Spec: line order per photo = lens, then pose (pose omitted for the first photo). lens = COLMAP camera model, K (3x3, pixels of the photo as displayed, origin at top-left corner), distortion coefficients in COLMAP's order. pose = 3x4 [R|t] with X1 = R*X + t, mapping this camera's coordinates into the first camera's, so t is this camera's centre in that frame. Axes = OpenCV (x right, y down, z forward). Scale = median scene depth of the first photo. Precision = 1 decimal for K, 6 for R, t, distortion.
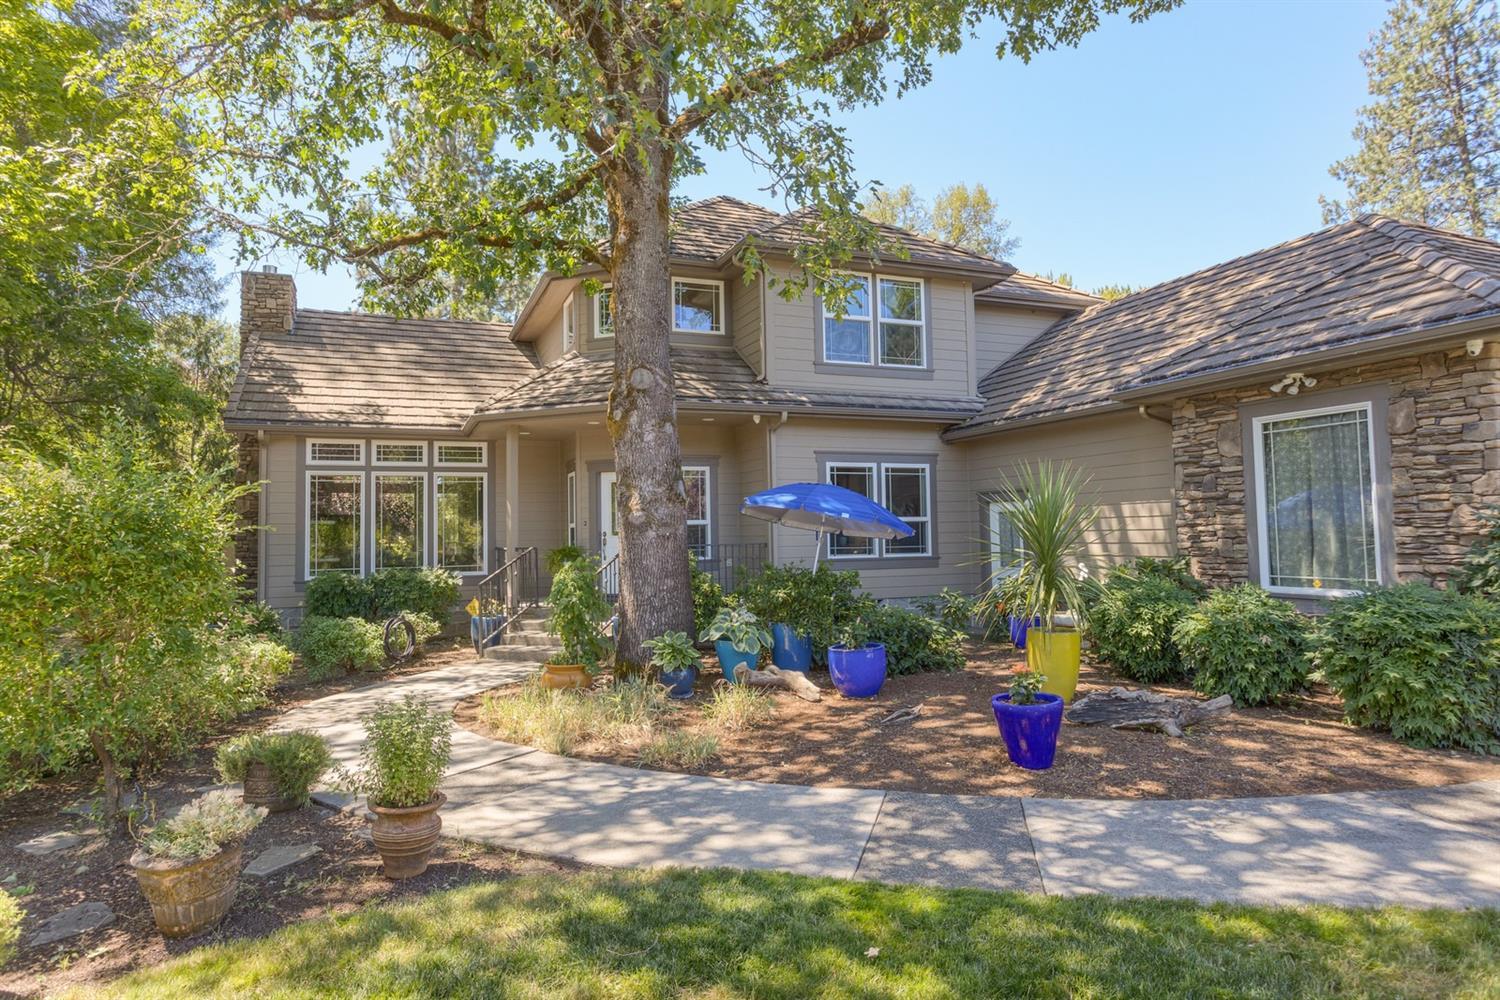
lens RADIAL K [[934.4, 0, 799.5], [0, 934.4, 466.7], [0, 0, 1]] dist [-0.018086, -0.000236]
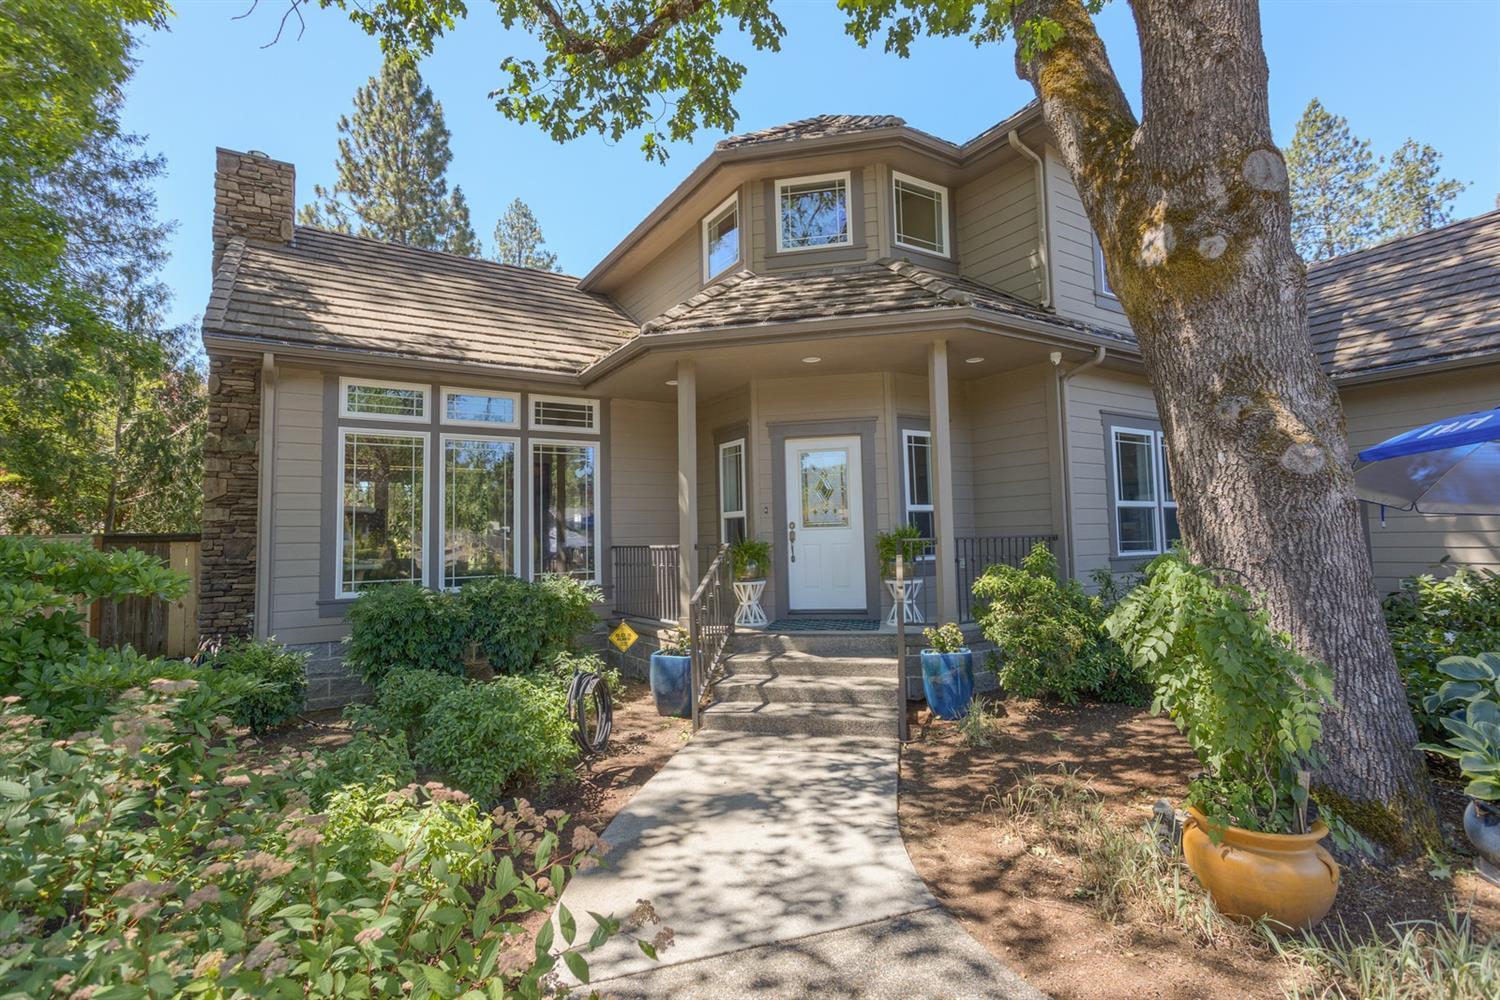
lens RADIAL K [[707.9, 0, 750.4], [0, 707.9, 476.8], [0, 0, 1]] dist [0.001314, -0.000252]
pose [[0.986673, 0.009339, 0.162446, -0.329464], [-0.005910, 0.999750, -0.021584, 0.047208], [-0.162607, 0.020336, 0.986481, 0.472328]]
